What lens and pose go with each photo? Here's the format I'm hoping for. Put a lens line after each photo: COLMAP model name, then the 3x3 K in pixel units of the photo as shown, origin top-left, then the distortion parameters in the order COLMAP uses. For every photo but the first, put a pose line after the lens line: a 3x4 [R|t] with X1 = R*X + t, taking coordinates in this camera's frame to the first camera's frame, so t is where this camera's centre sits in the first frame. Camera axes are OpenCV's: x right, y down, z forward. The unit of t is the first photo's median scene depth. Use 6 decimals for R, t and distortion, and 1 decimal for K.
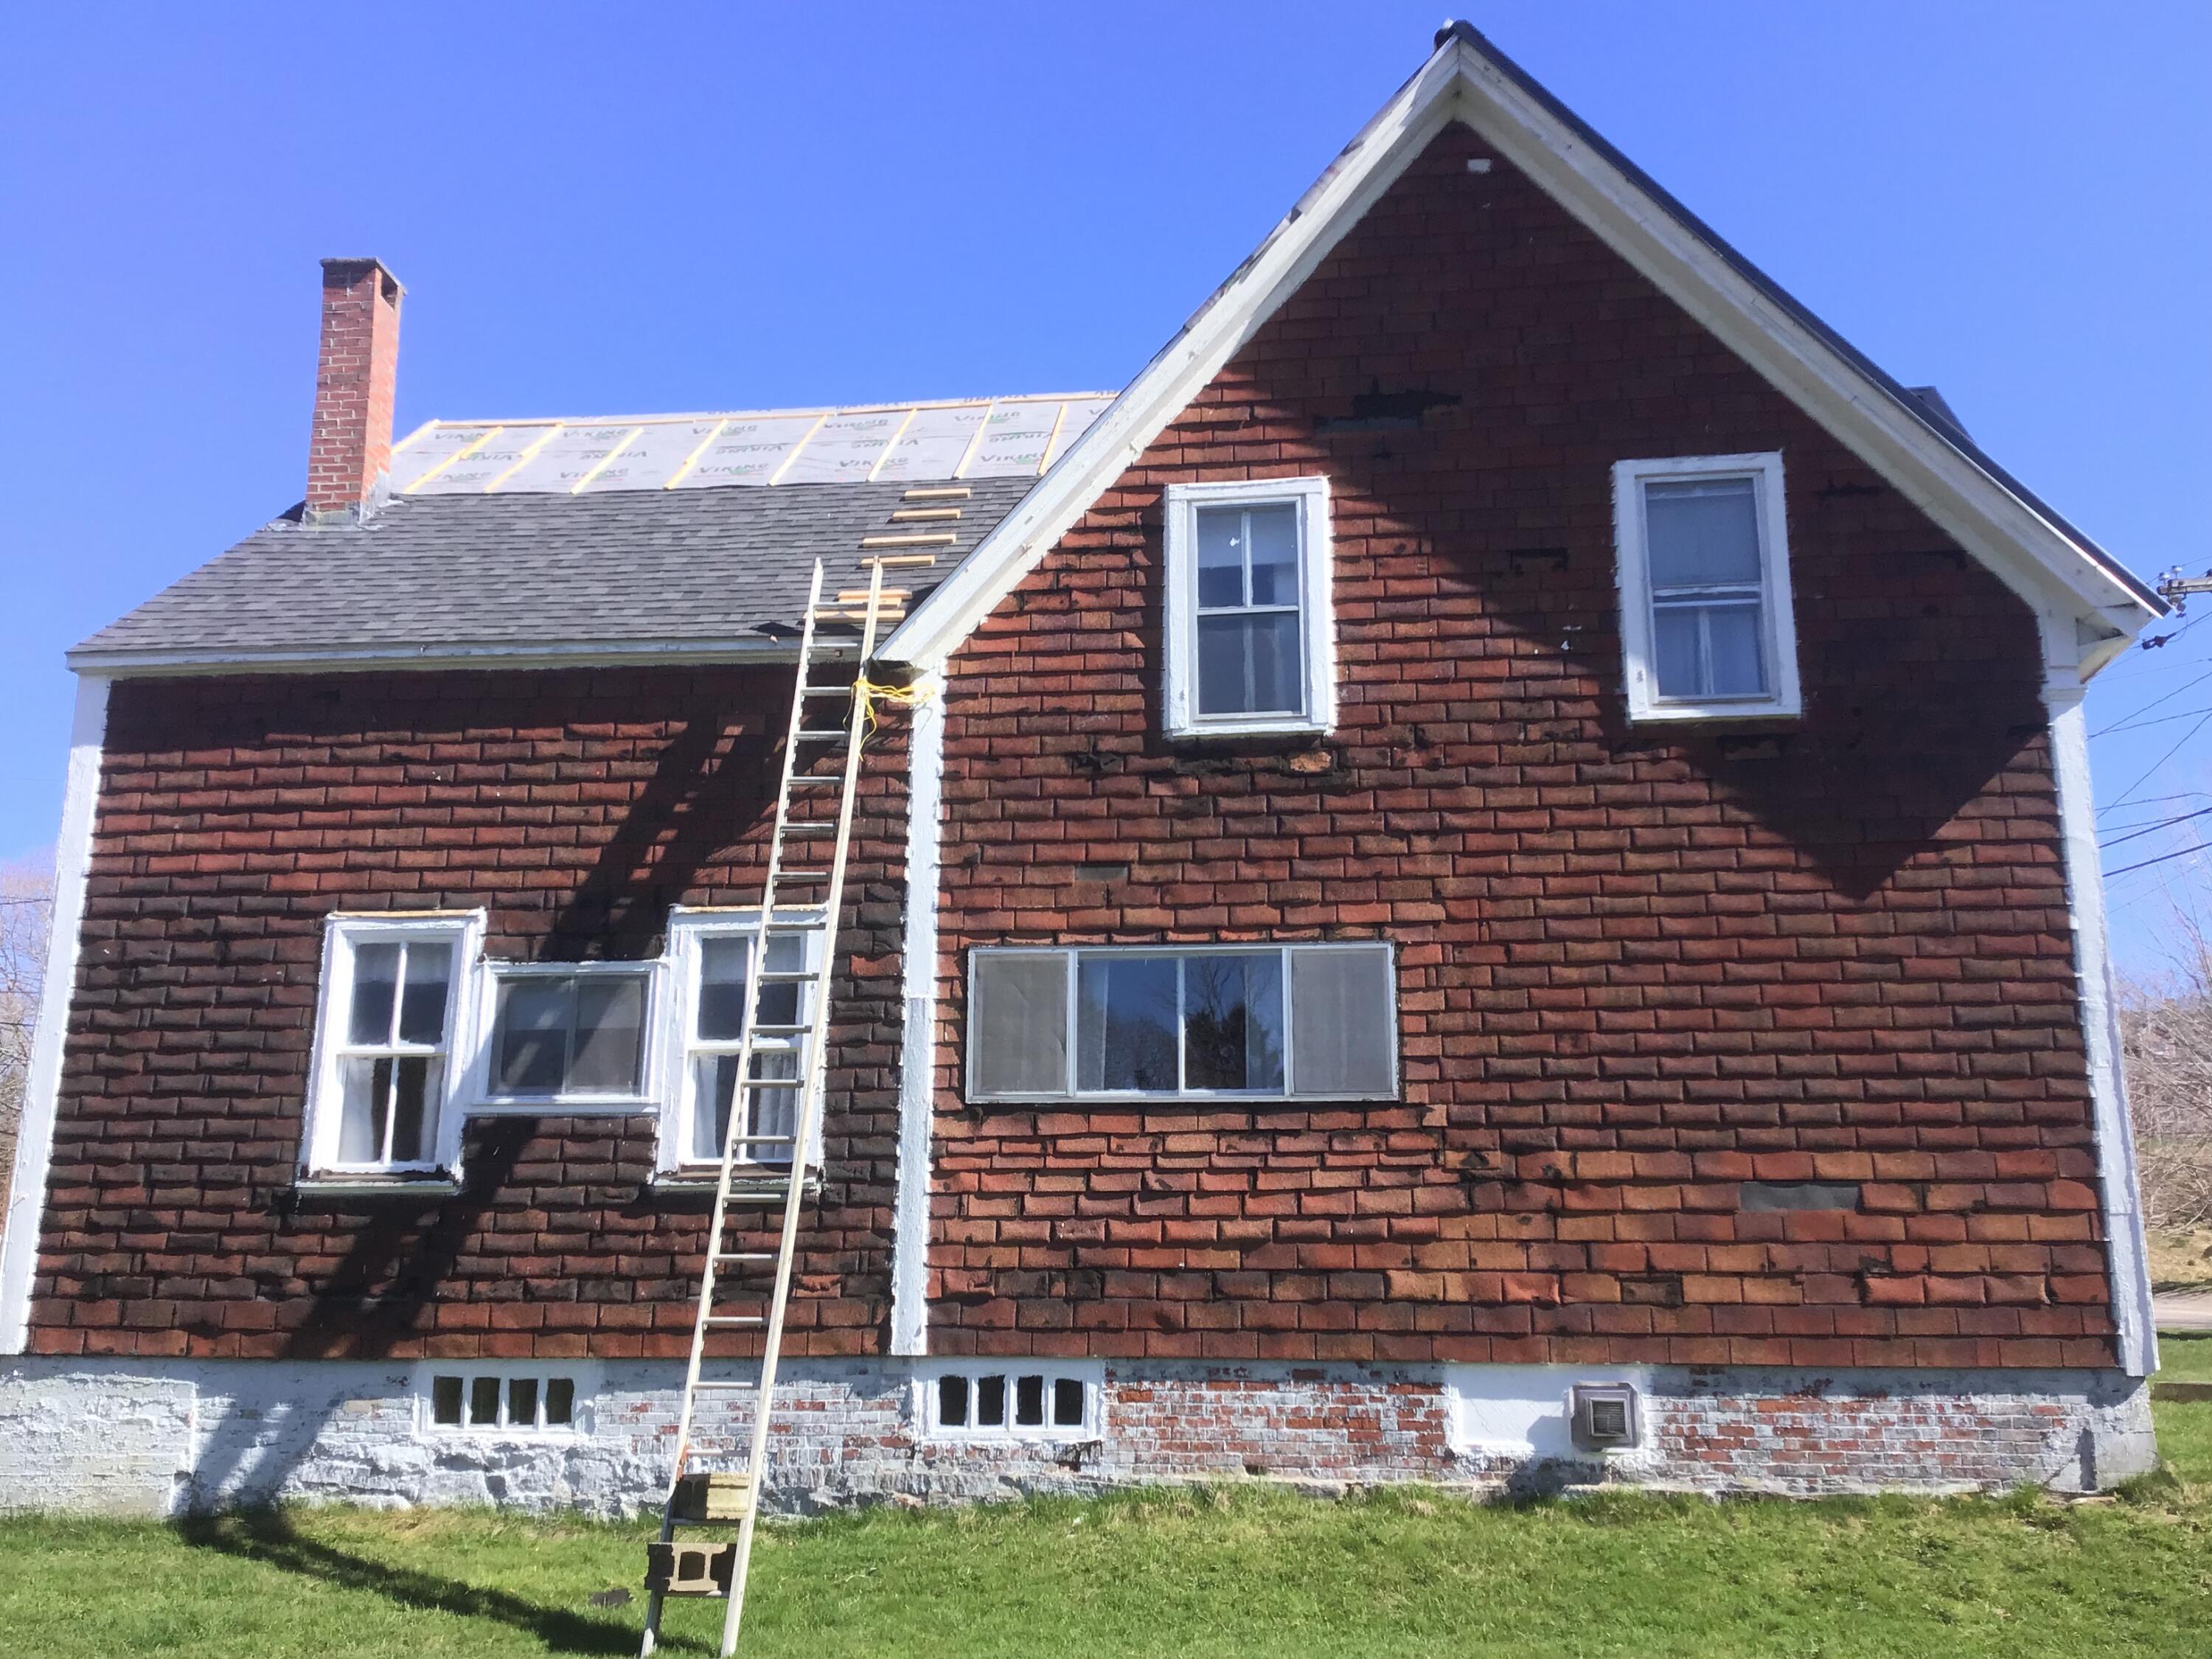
lens RADIAL K [[1969.3, 0, 1088.2], [0, 1969.3, 821.9], [0, 0, 1]] dist [0.105961, -0.146901]
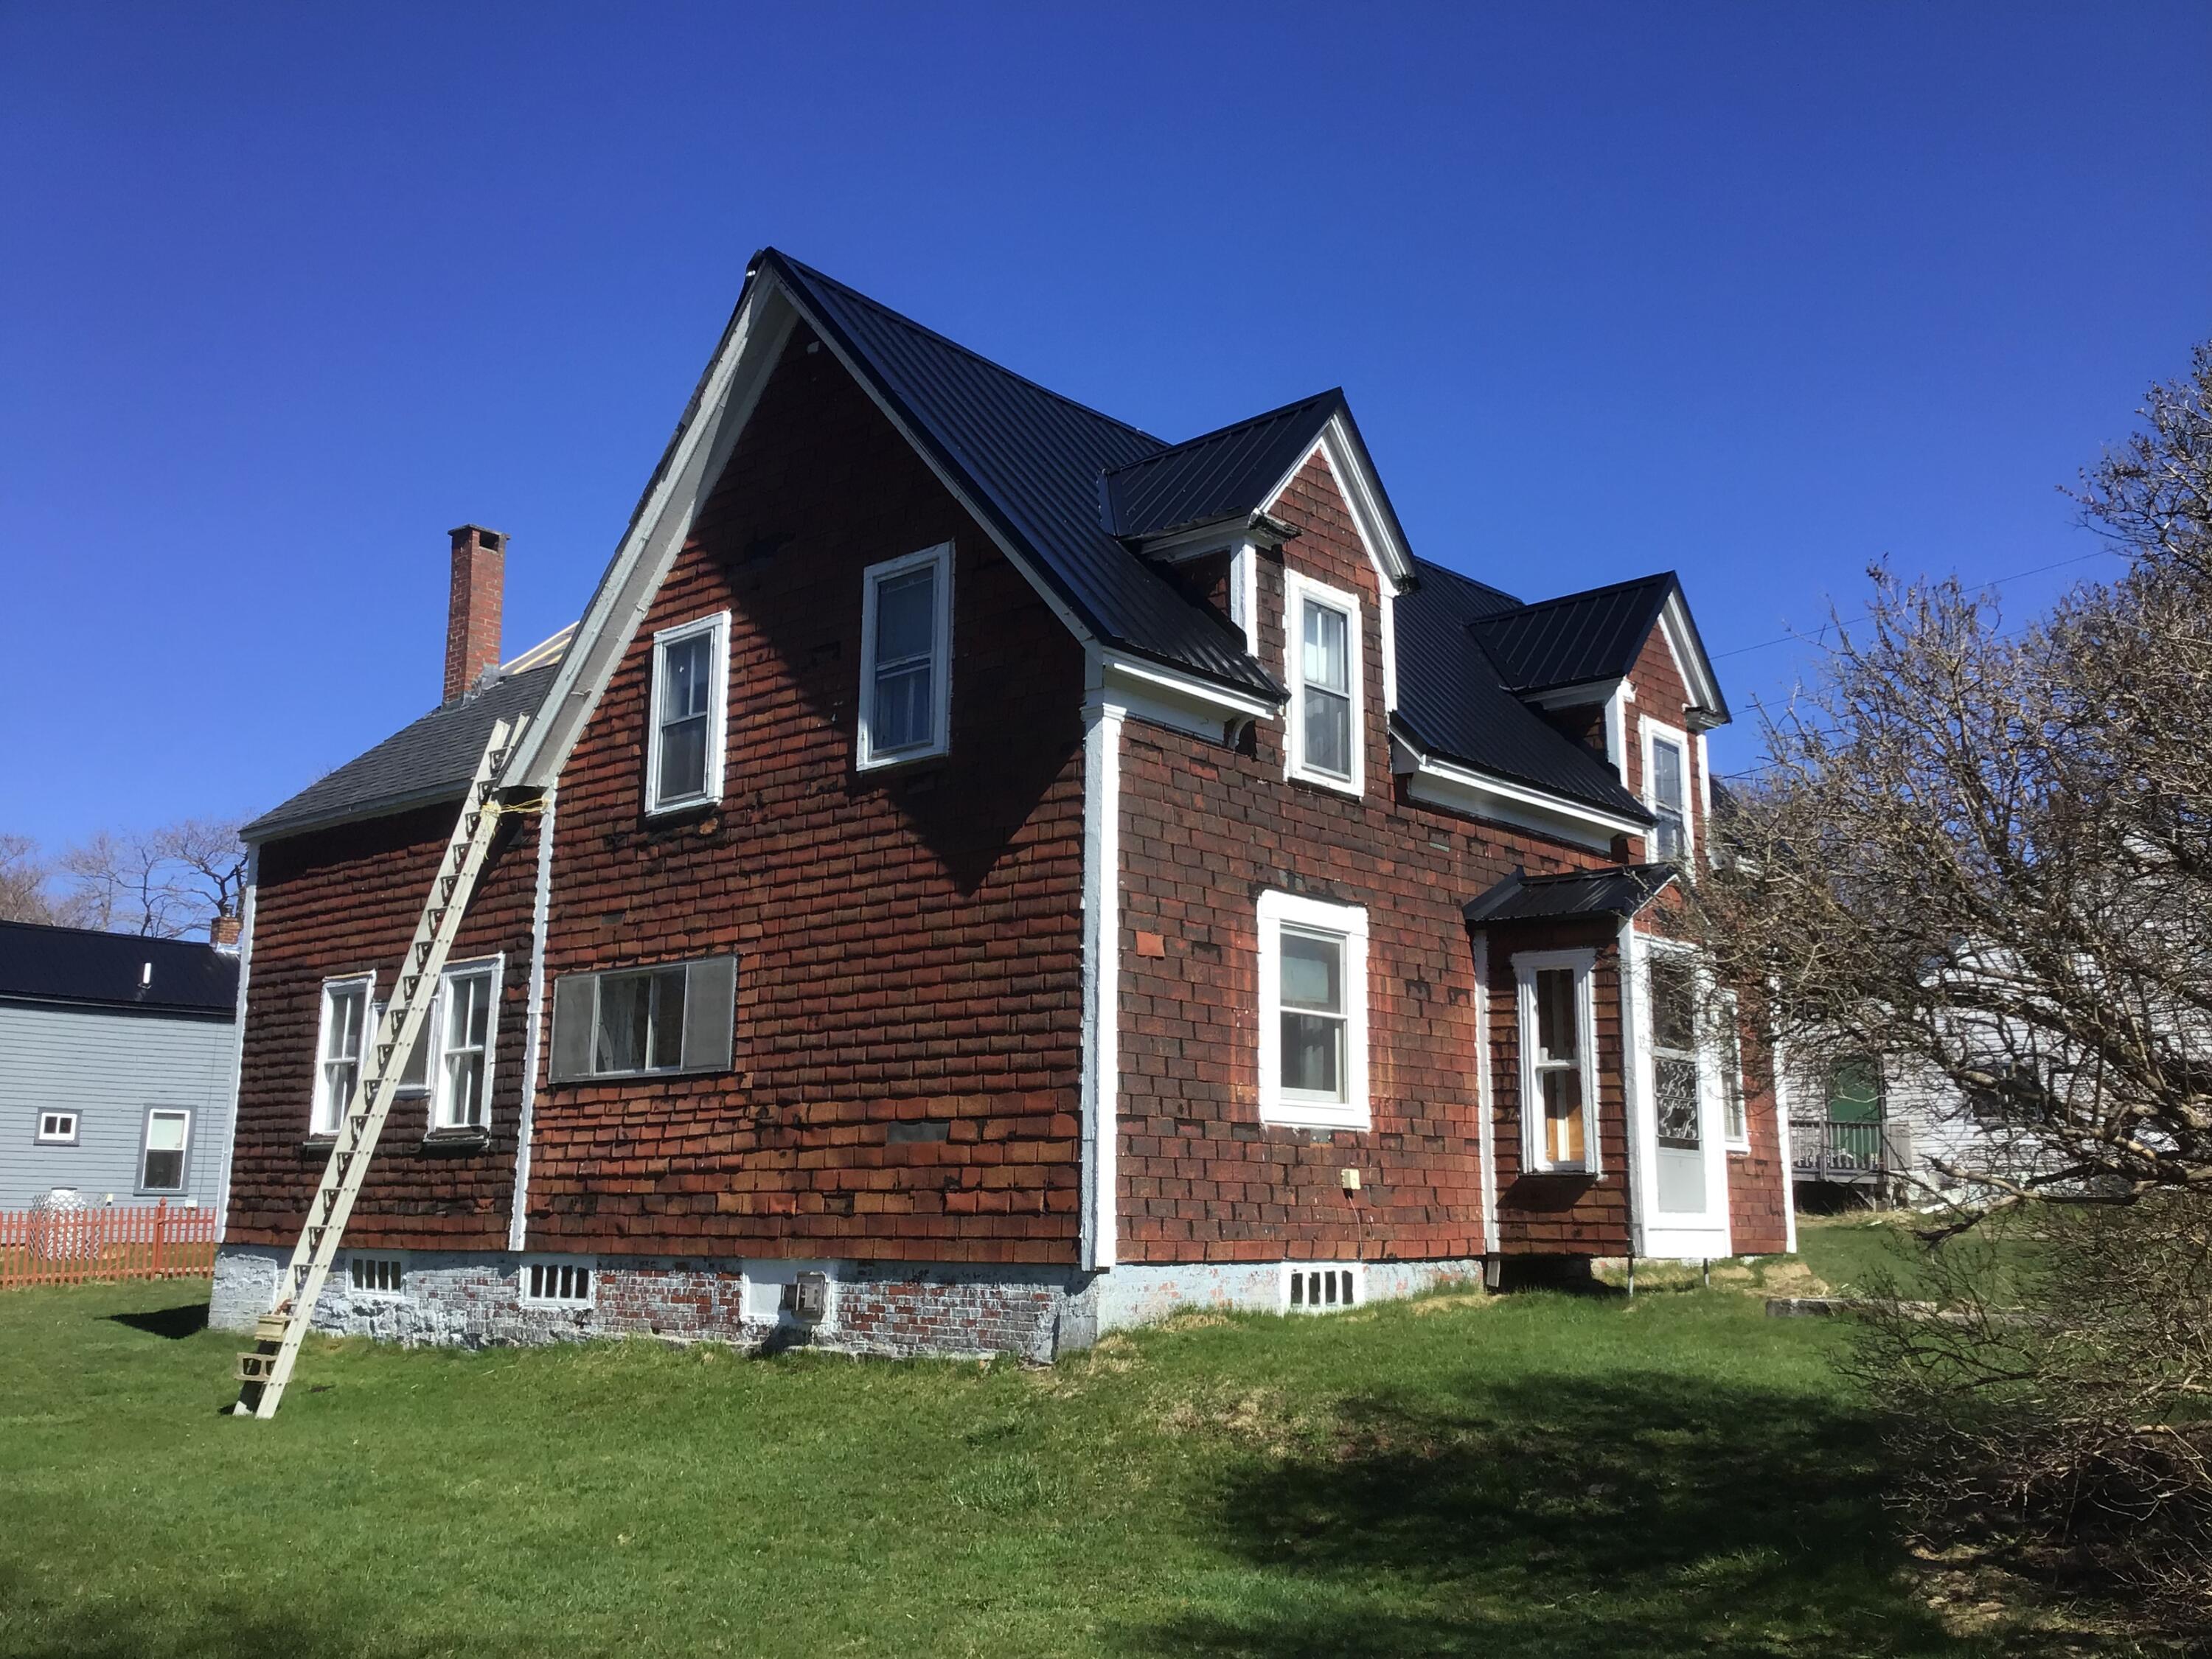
lens RADIAL K [[1969.3, 0, 1107.3], [0, 1969.3, 818.9], [0, 0, 1]] dist [0.105961, -0.146901]
pose [[0.820837, -0.108879, -0.560689, 1.154810], [0.131706, 0.991289, 0.000319, 0.000788], [0.555770, -0.074108, 0.828026, 0.014651]]
